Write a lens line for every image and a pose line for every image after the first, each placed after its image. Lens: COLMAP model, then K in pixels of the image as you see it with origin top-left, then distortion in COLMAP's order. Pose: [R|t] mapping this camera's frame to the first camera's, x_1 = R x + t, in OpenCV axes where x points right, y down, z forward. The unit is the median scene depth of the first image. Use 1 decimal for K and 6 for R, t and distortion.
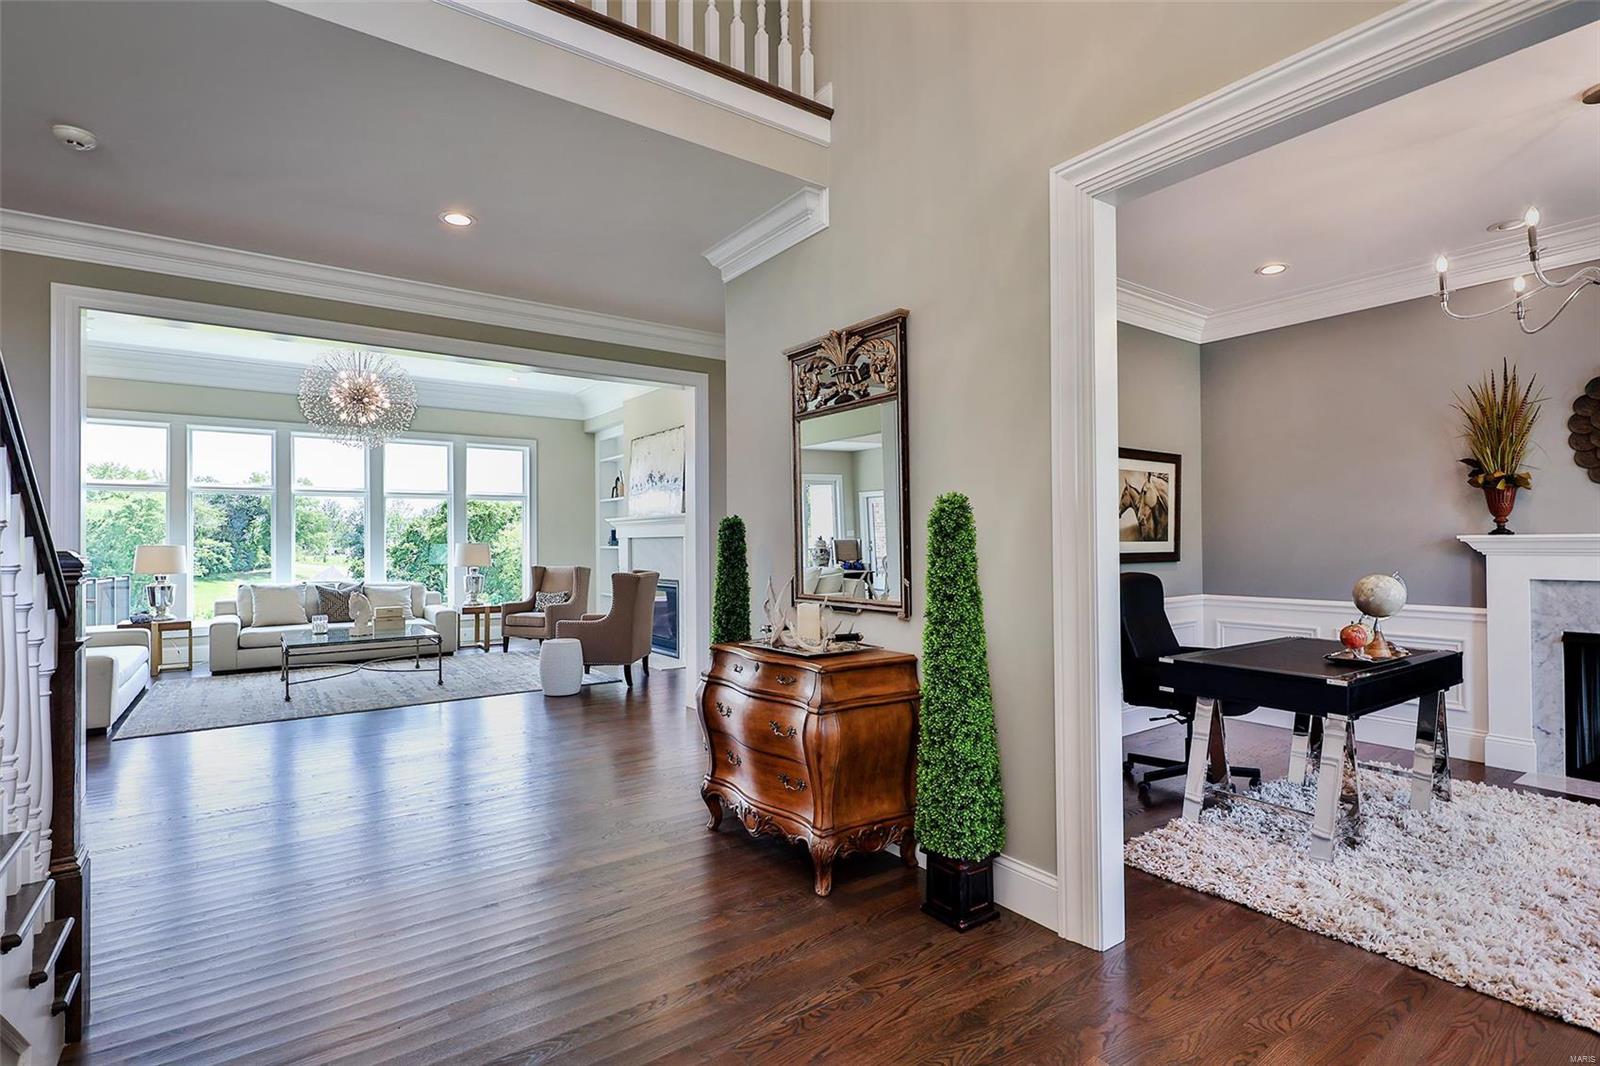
lens RADIAL K [[763.5, 0, 800.0], [0, 763.5, 533.0], [0, 0, 1]] dist [-0.001676, -0.001240]
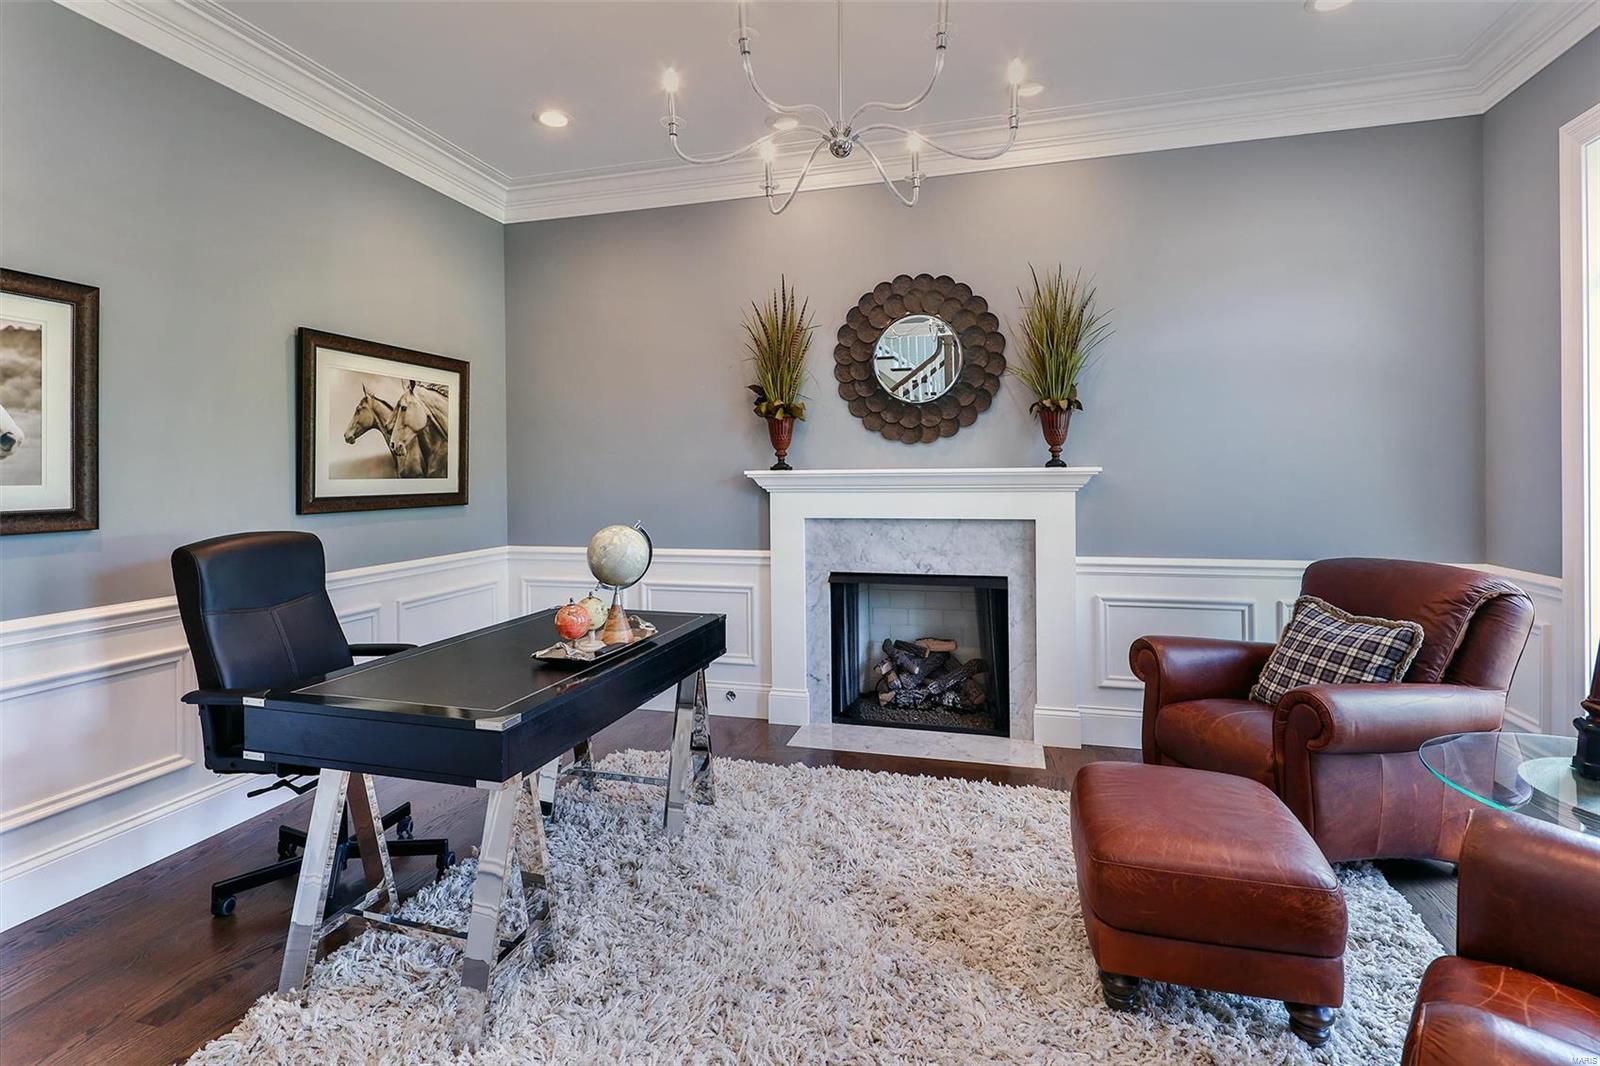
lens RADIAL K [[754.1, 0, 798.3], [0, 754.1, 464.7], [0, 0, 1]] dist [0.001380, -0.000014]
pose [[0.773826, 0.007416, 0.633354, 0.357191], [-0.004598, 0.999971, -0.006091, 0.001457], [-0.633381, 0.001802, 0.773838, 0.282392]]
